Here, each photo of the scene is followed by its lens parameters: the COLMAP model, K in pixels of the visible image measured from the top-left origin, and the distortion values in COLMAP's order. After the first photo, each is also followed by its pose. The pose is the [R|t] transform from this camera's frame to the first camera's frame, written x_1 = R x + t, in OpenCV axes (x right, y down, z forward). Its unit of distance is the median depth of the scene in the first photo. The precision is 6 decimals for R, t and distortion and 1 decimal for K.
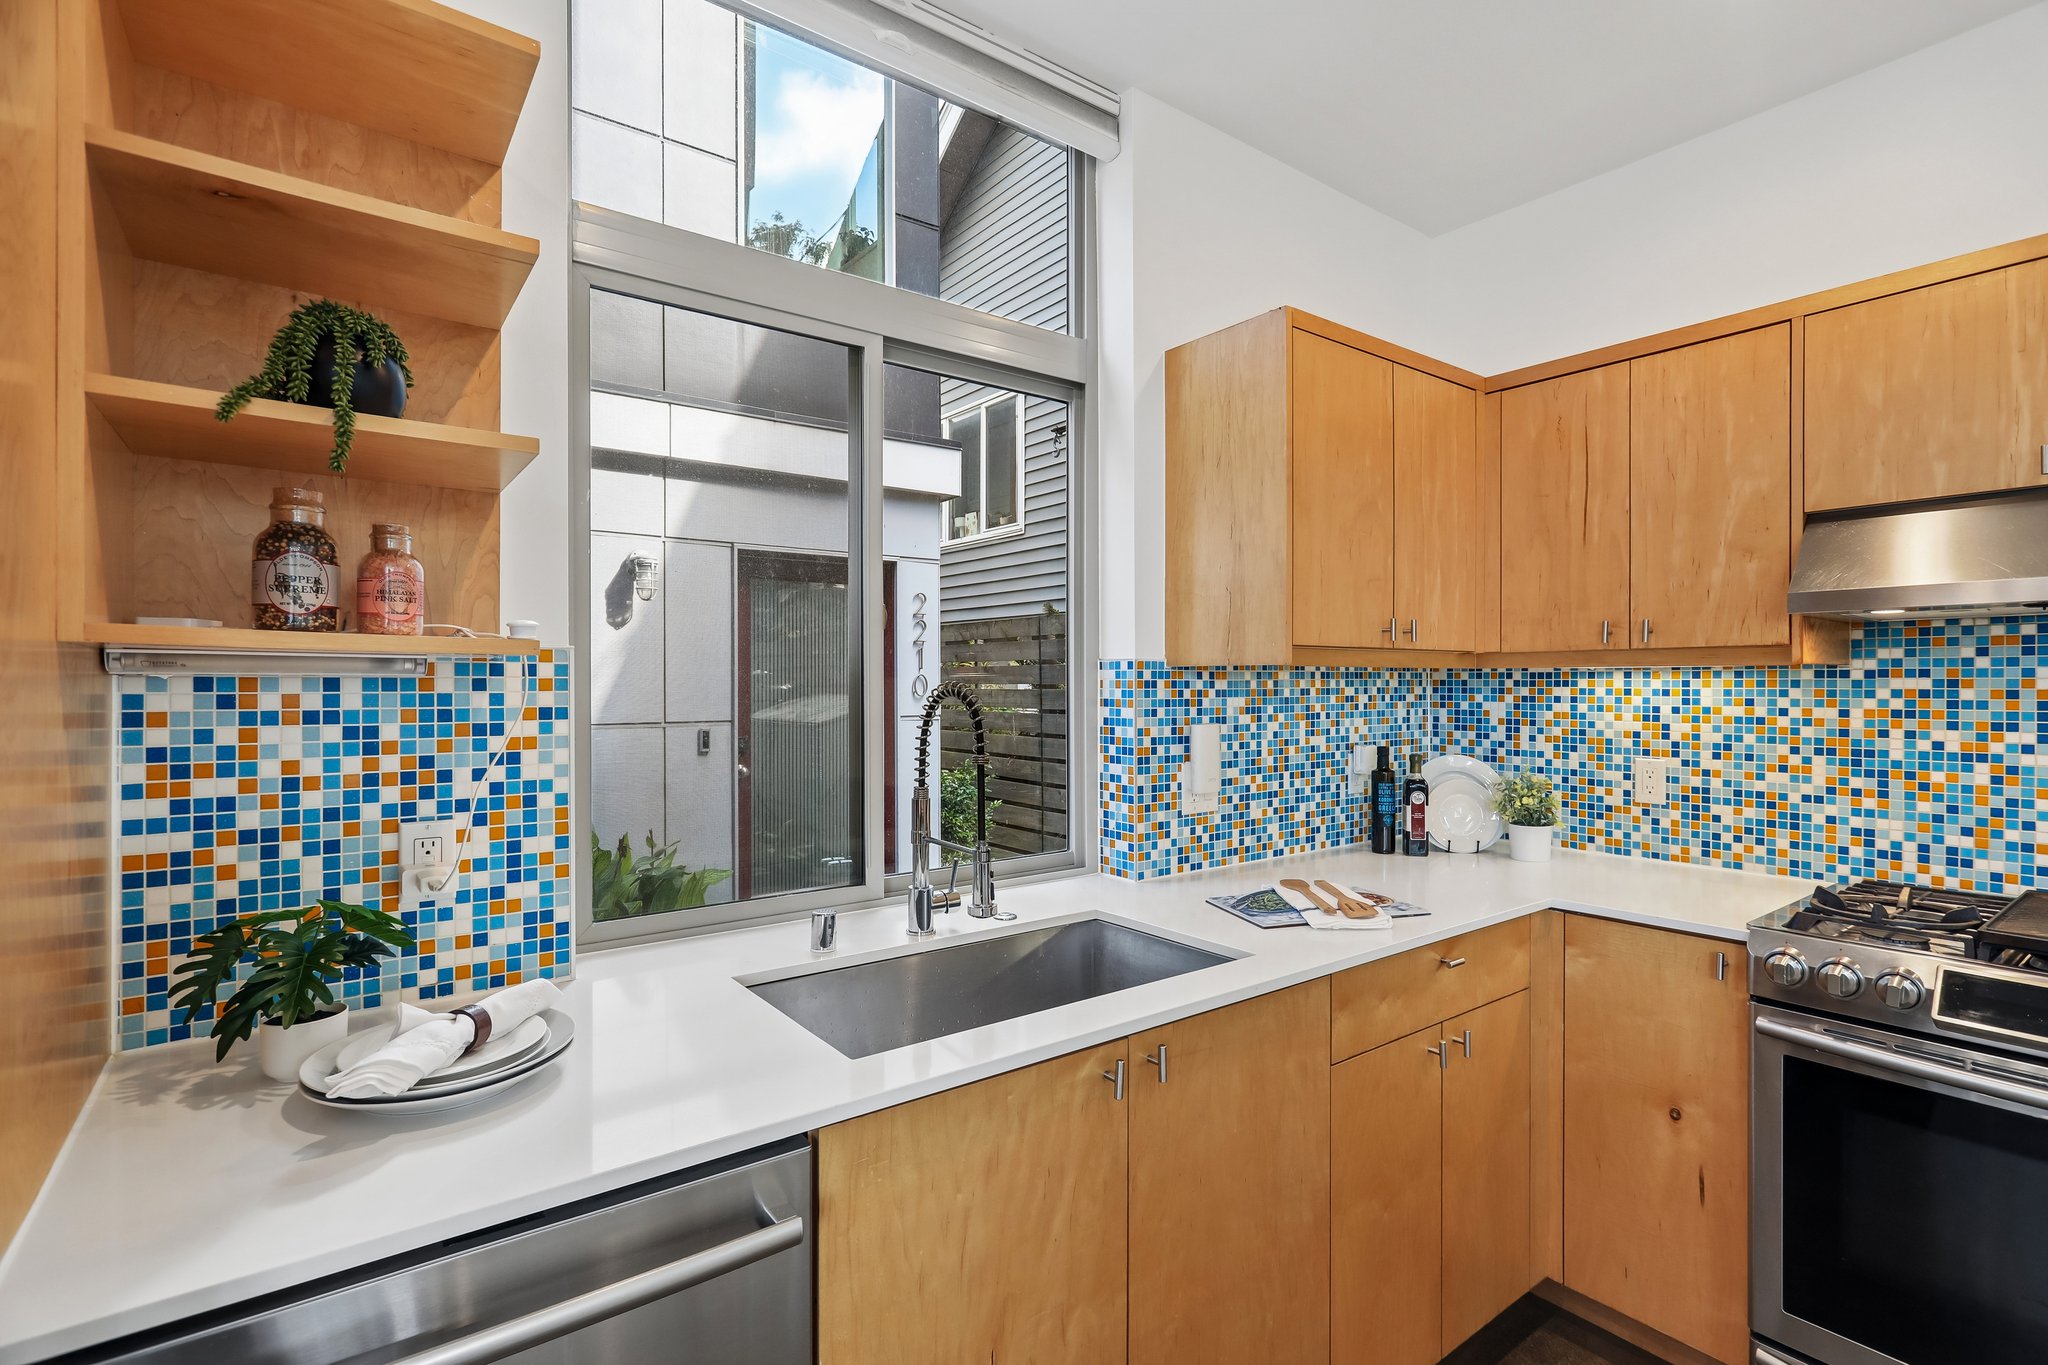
lens RADIAL K [[970.6, 0, 1006.2], [0, 970.6, 691.7], [0, 0, 1]] dist [0.003026, 0.001761]
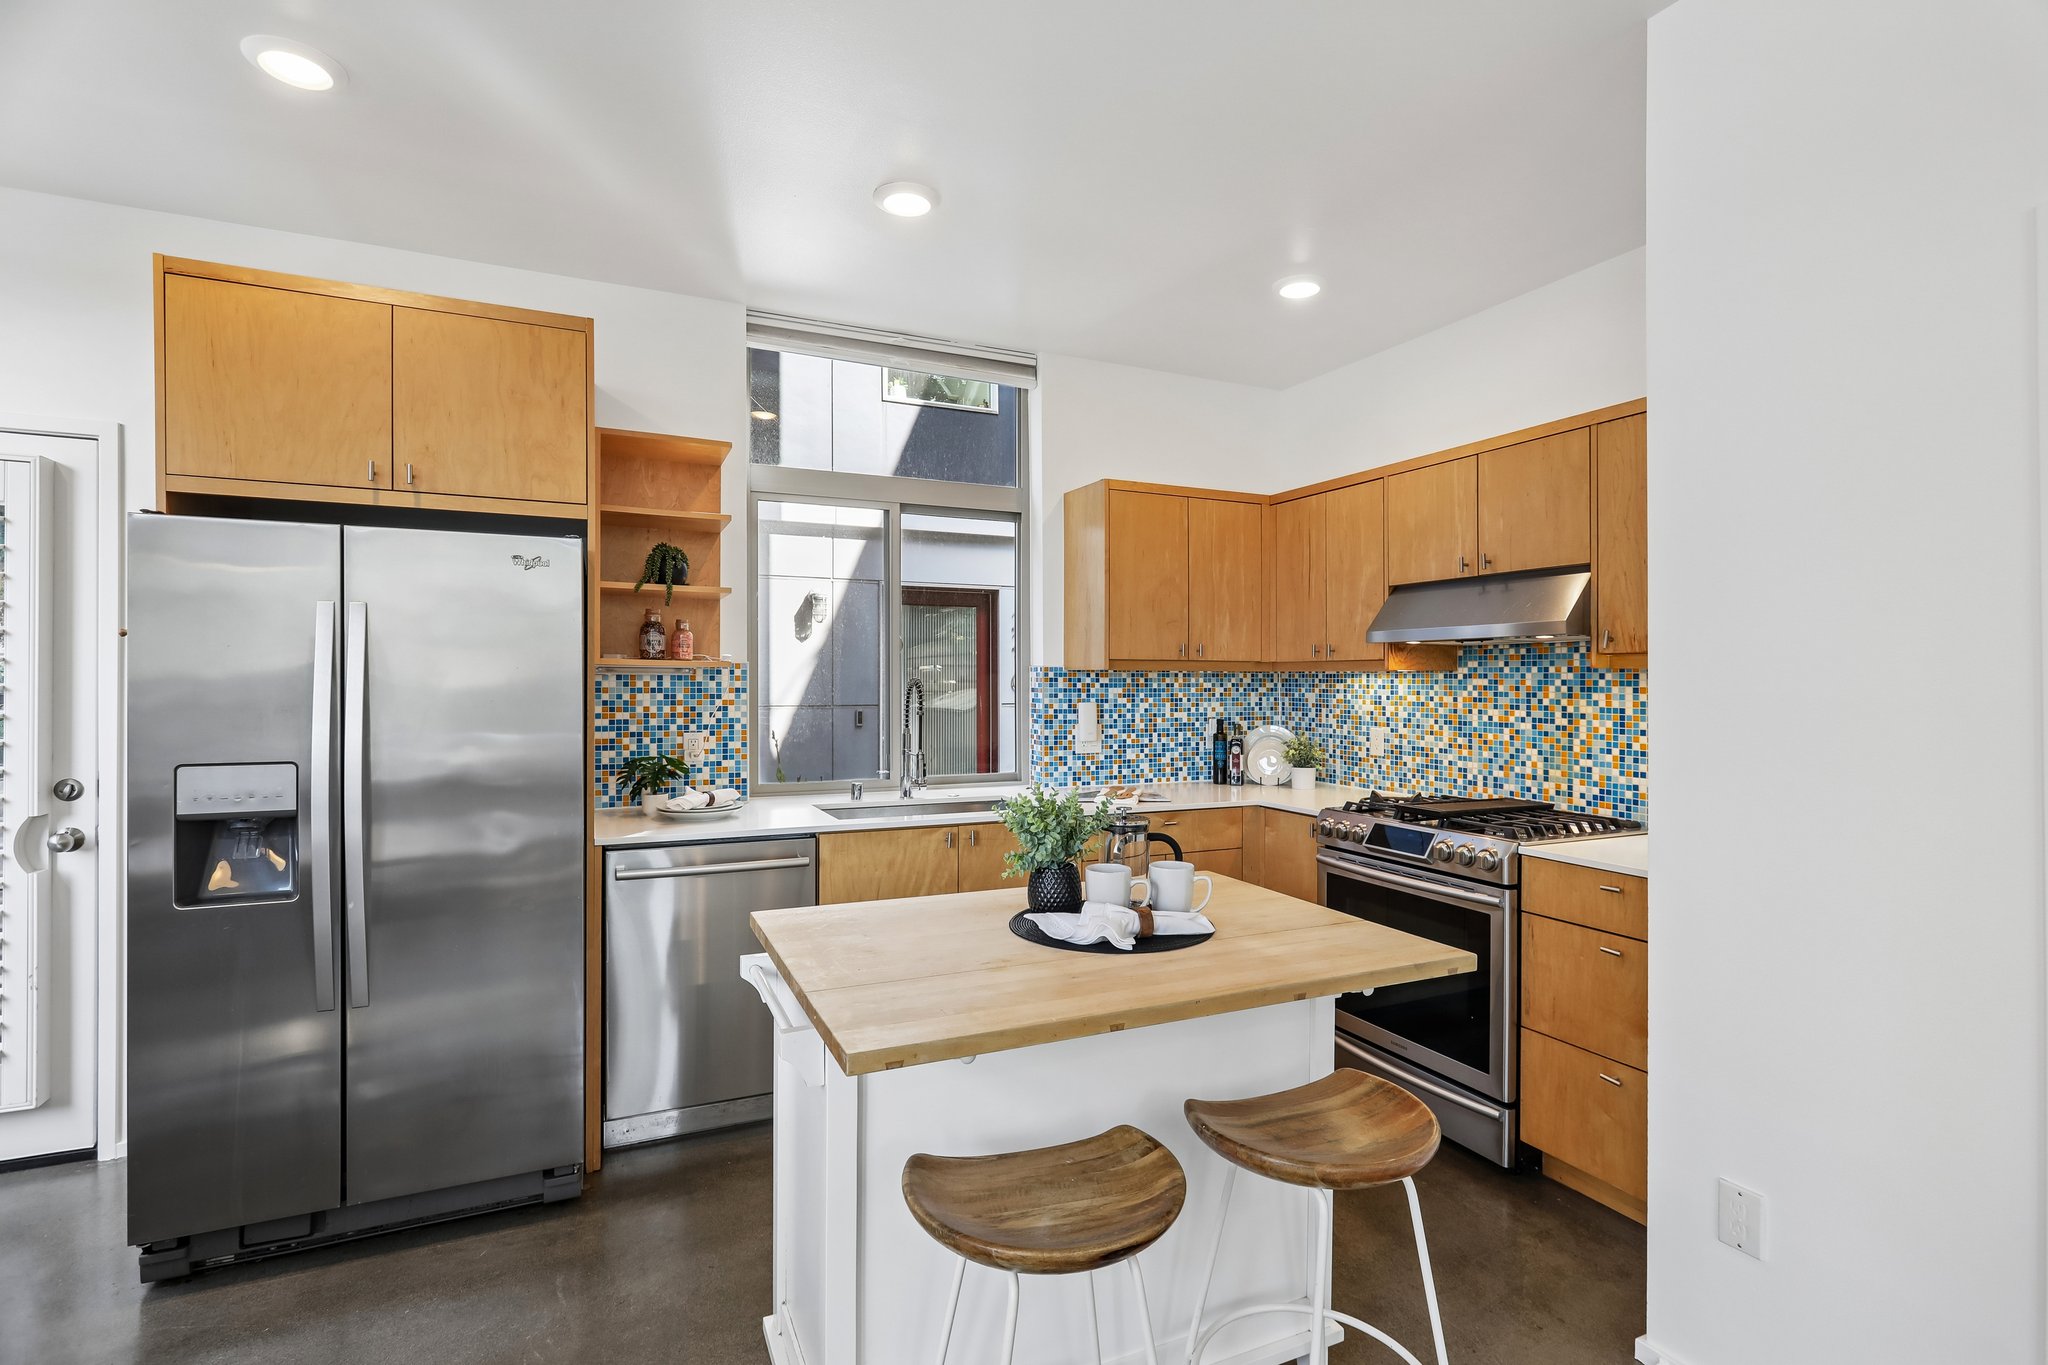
lens RADIAL K [[970.6, 0, 1006.2], [0, 970.6, 691.7], [0, 0, 1]] dist [0.003026, 0.001761]
pose [[0.977024, 0.008286, -0.212968, 0.444239], [-0.007360, 0.999960, 0.005137, 0.005534], [0.213002, -0.003452, 0.977046, -0.779976]]
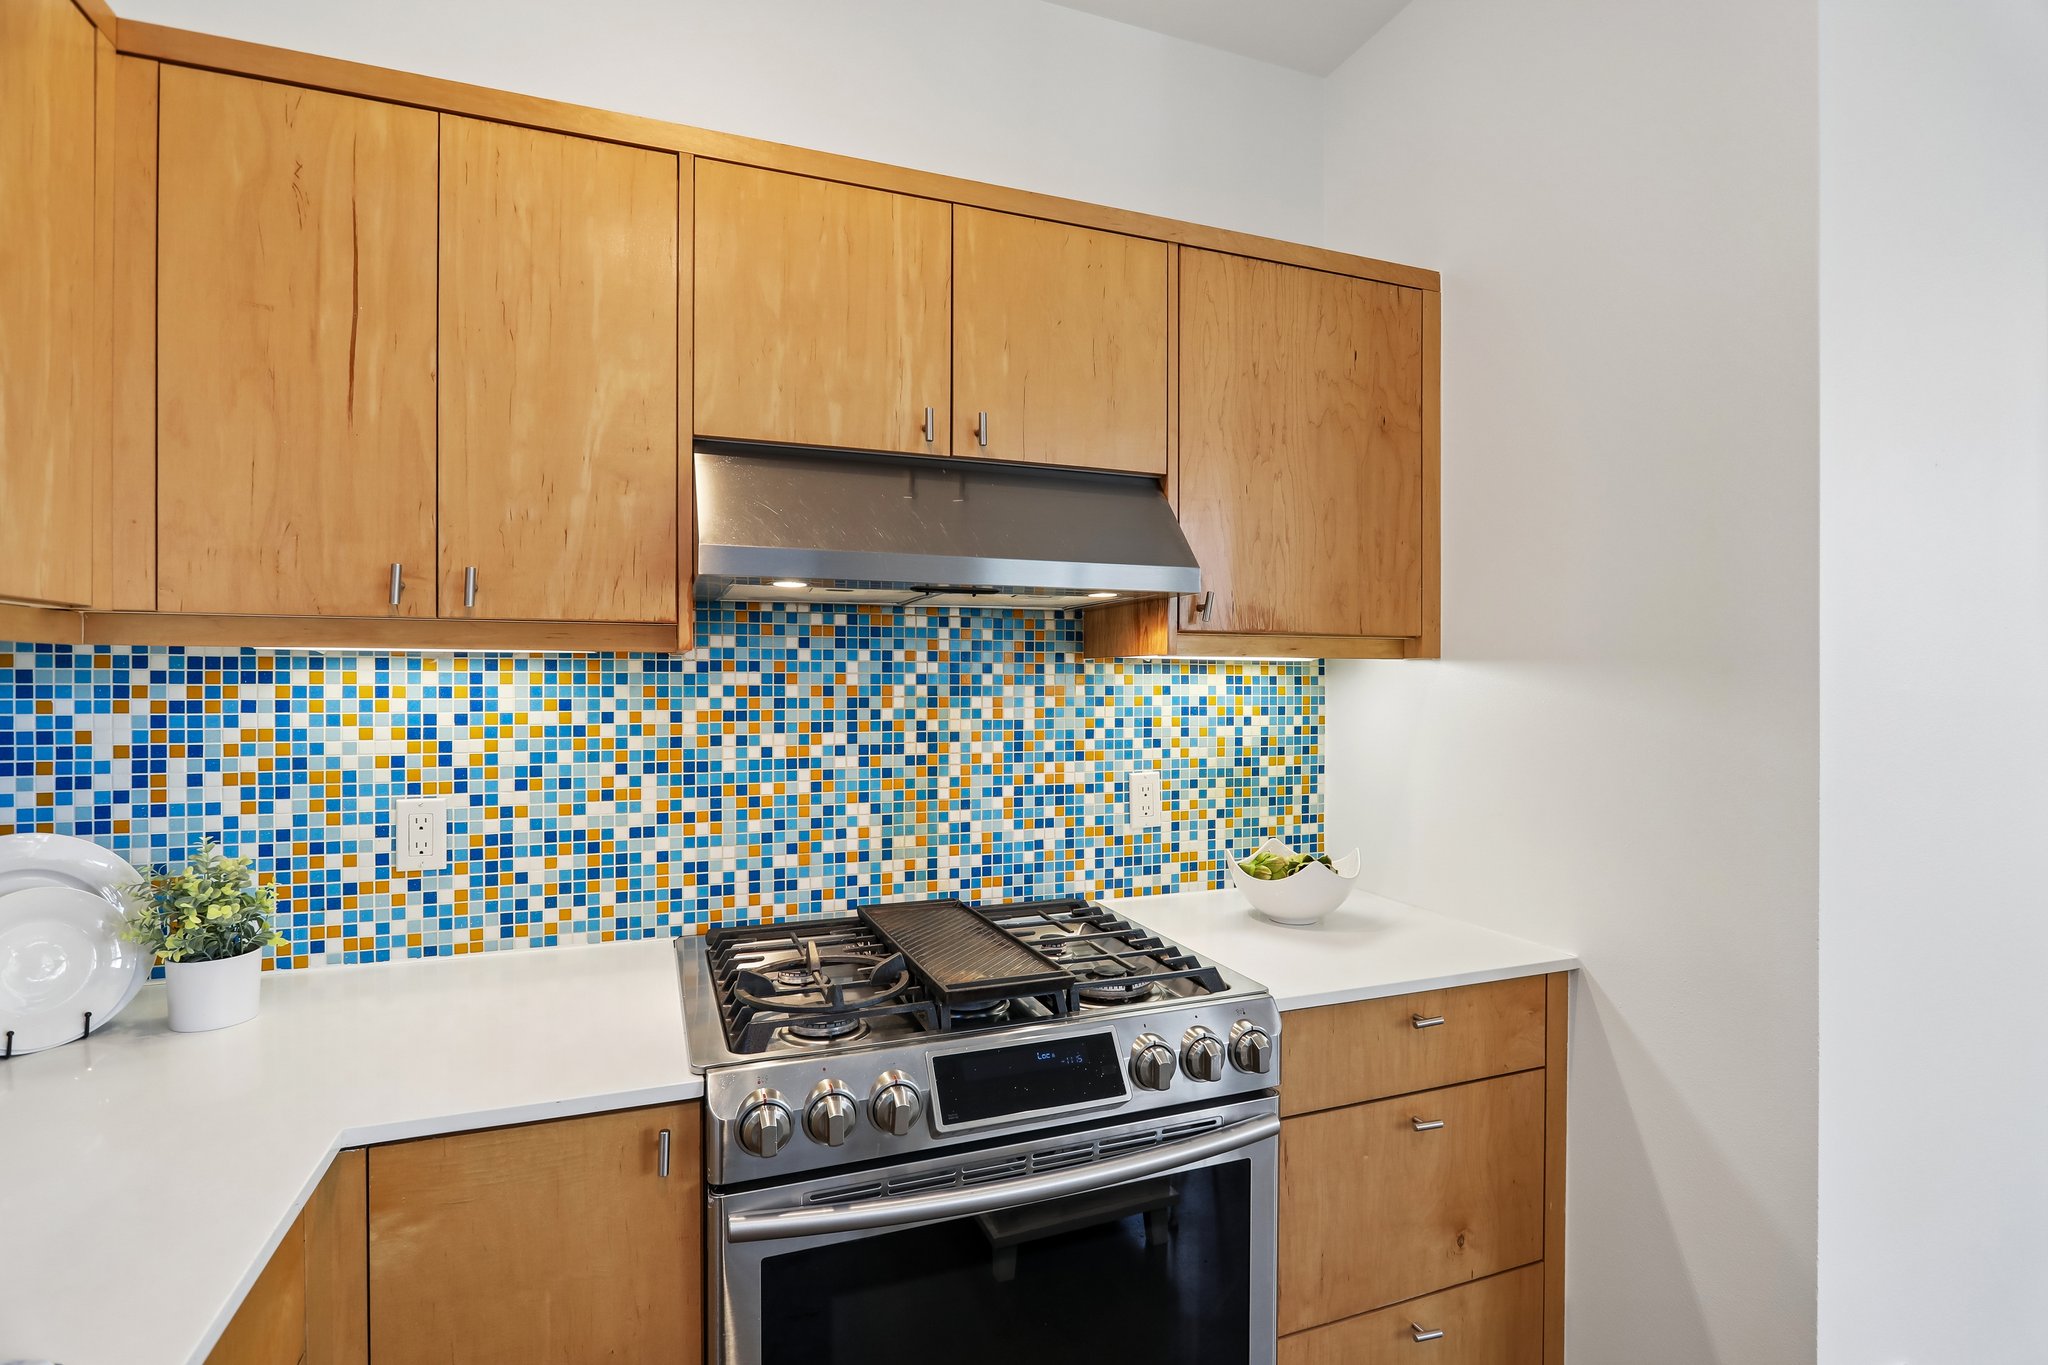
lens RADIAL K [[1000.6, 0, 1056.9], [0, 1000.6, 684.6], [0, 0, 1]] dist [-0.009481, 0.001483]
pose [[0.255295, -0.003918, 0.966855, 0.163749], [0.006180, 0.999978, 0.002421, -0.003457], [-0.966843, 0.005357, 0.255314, 0.487149]]
